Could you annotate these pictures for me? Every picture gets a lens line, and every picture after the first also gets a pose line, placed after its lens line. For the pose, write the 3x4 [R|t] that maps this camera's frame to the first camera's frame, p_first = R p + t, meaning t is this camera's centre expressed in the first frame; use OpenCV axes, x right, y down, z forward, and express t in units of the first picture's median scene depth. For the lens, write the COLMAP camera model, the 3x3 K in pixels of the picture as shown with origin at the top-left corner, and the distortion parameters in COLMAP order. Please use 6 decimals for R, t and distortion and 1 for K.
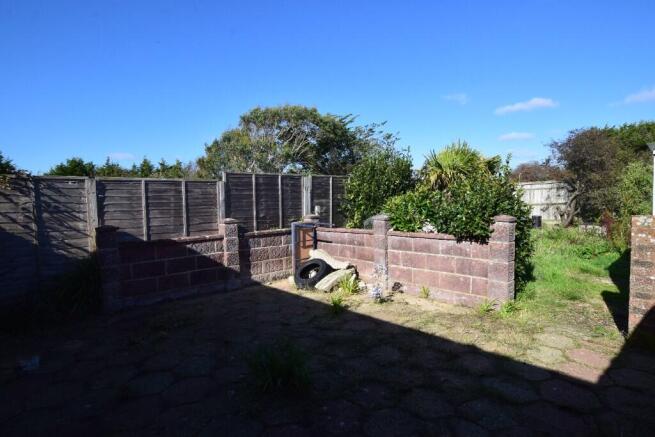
lens RADIAL K [[346.8, 0, 327.9], [0, 346.8, 219.0], [0, 0, 1]] dist [-0.020398, -0.001748]
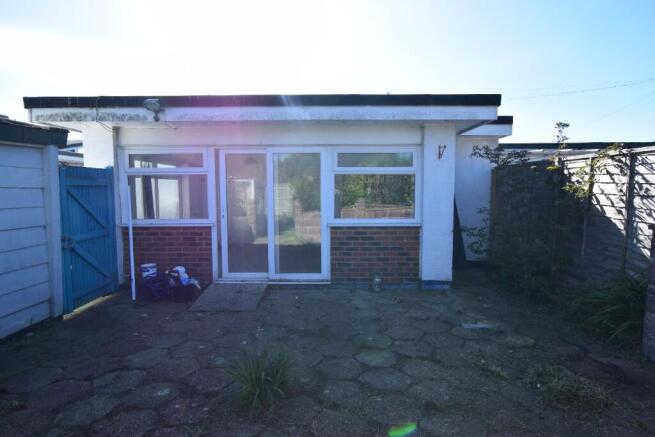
lens RADIAL K [[385.6, 0, 329.3], [0, 385.6, 221.5], [0, 0, 1]] dist [0.000005, -0.001034]
pose [[-0.683104, 0.089433, -0.724825, 0.224993], [-0.020122, 0.989792, 0.141090, -0.058283], [0.730044, 0.110964, -0.674331, 0.882901]]
